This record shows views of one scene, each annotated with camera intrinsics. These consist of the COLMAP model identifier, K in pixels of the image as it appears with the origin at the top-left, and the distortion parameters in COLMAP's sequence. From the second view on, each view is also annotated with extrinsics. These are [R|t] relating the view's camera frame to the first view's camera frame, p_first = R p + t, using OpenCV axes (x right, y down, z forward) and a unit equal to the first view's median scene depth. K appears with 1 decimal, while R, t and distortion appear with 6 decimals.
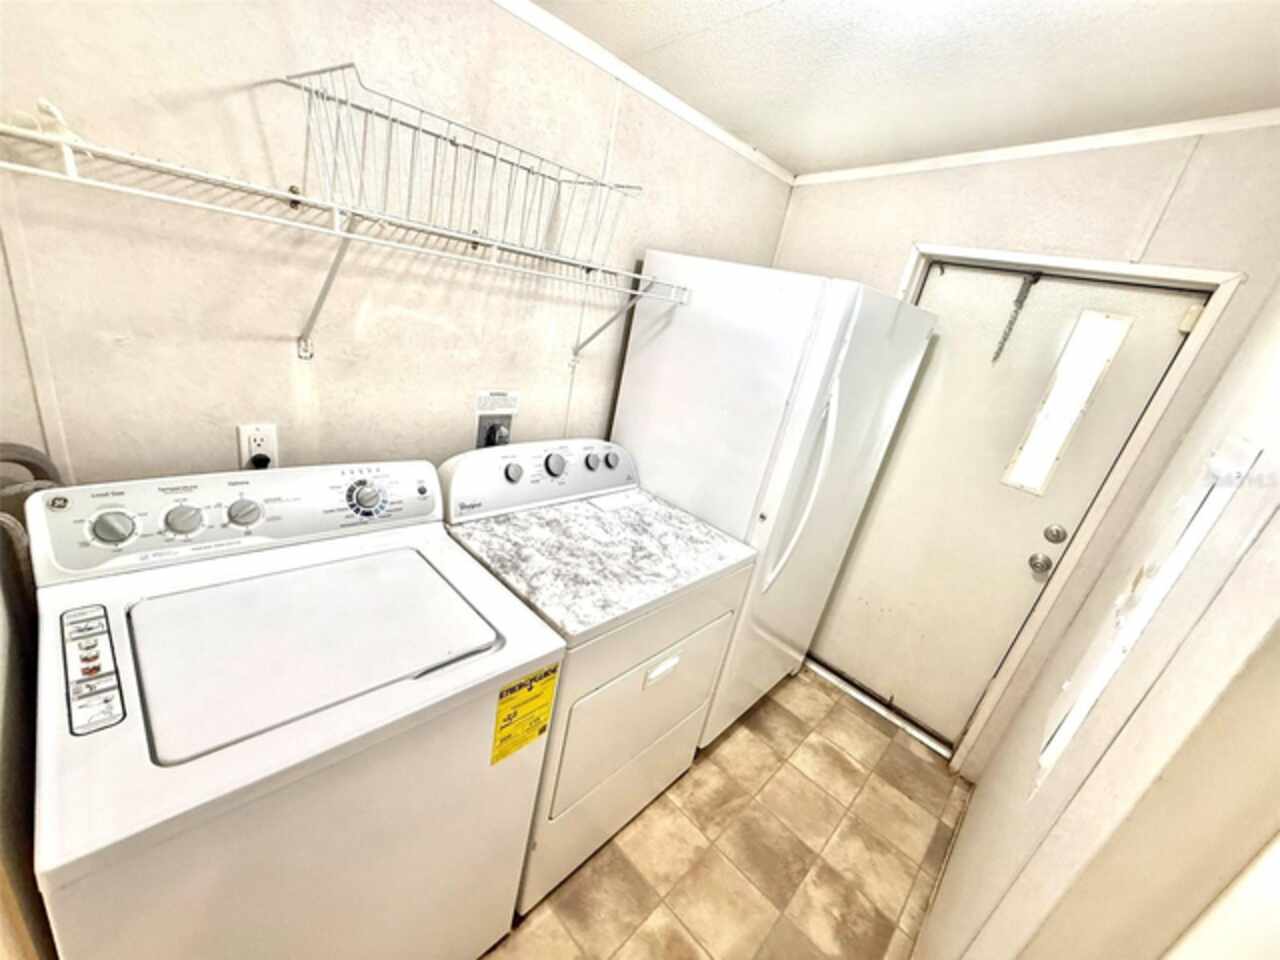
lens RADIAL K [[508.1, 0, 635.4], [0, 508.1, 475.7], [0, 0, 1]] dist [-0.000928, 0.000477]
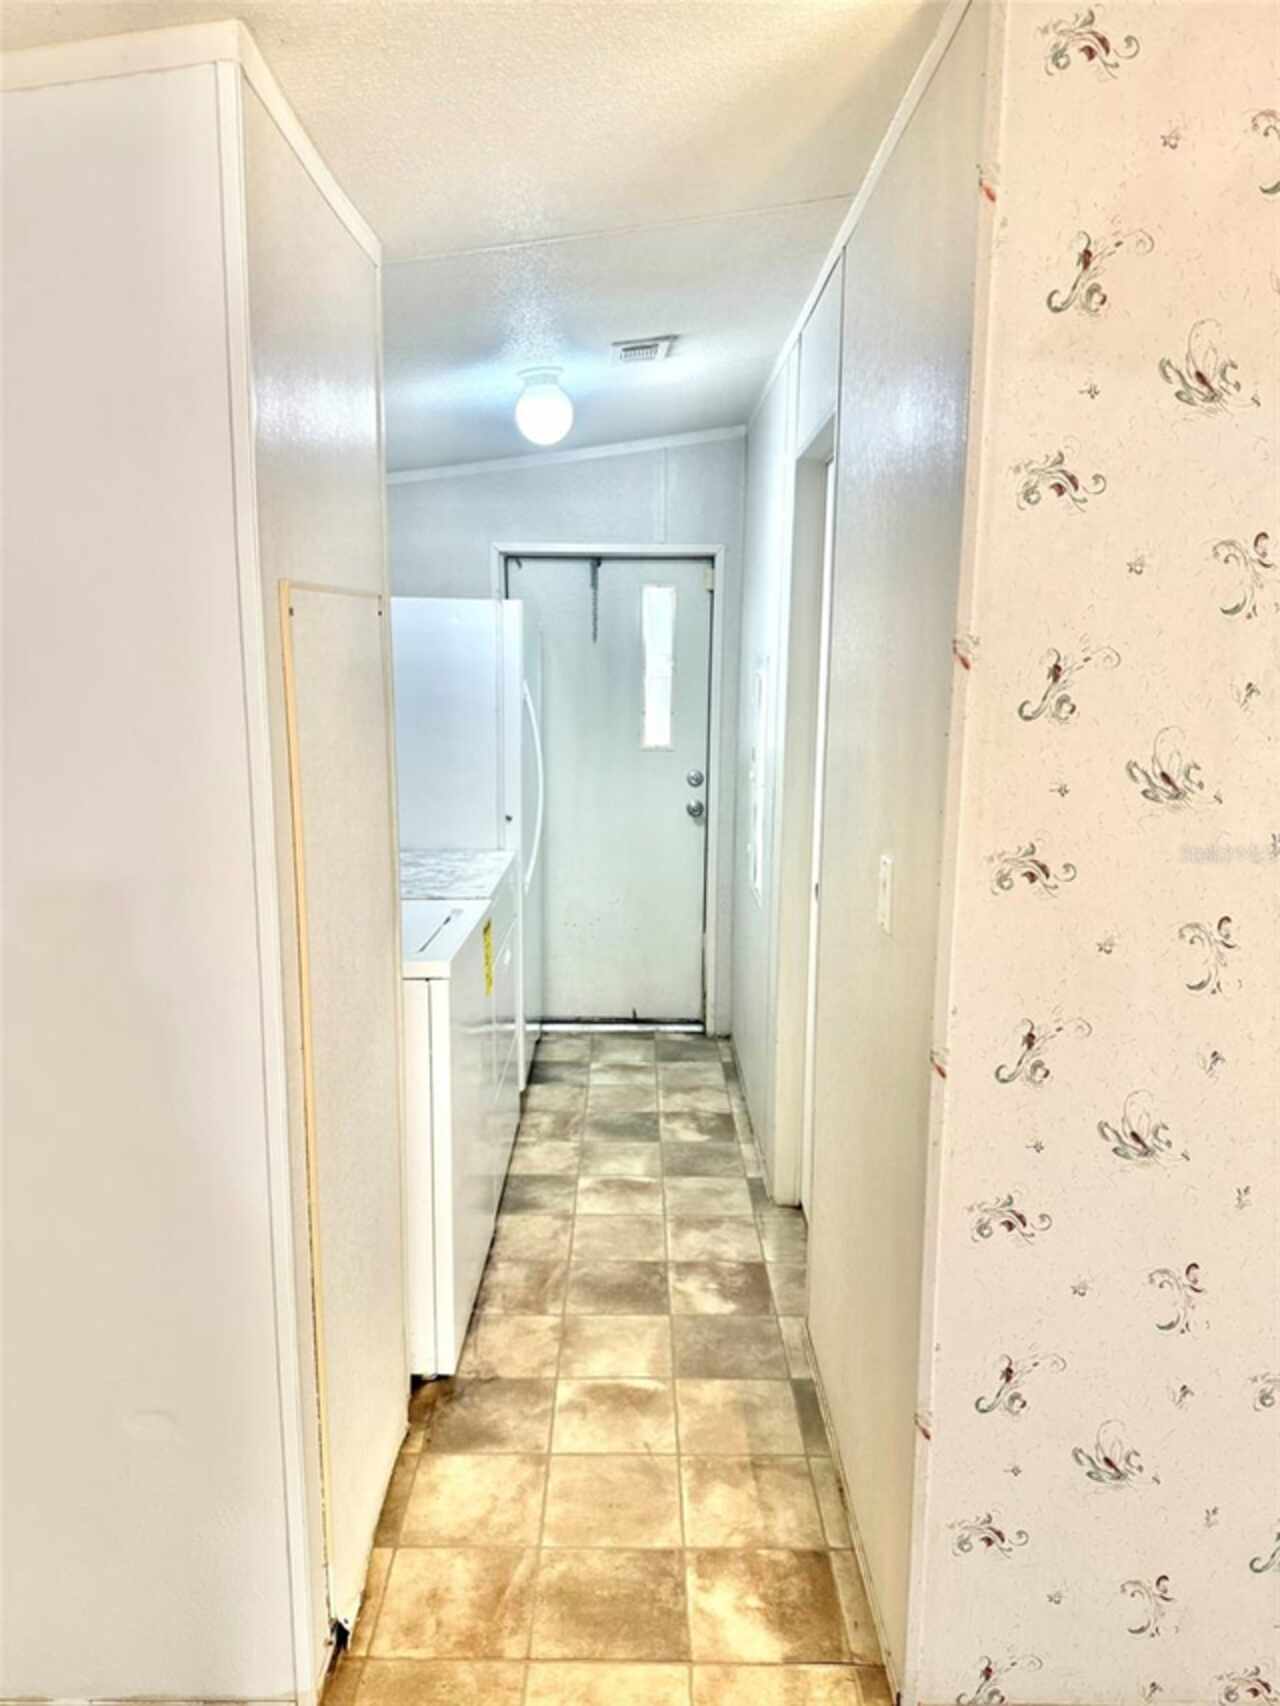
lens RADIAL K [[1208.9, 0, 636.4], [0, 1208.9, 848.4], [0, 0, 1]] dist [0.022154, -0.035807]
pose [[0.704482, -0.294515, 0.645729, -0.978231], [0.364712, 0.930740, 0.026612, 0.138136], [-0.608843, 0.216758, 0.763103, -0.866772]]
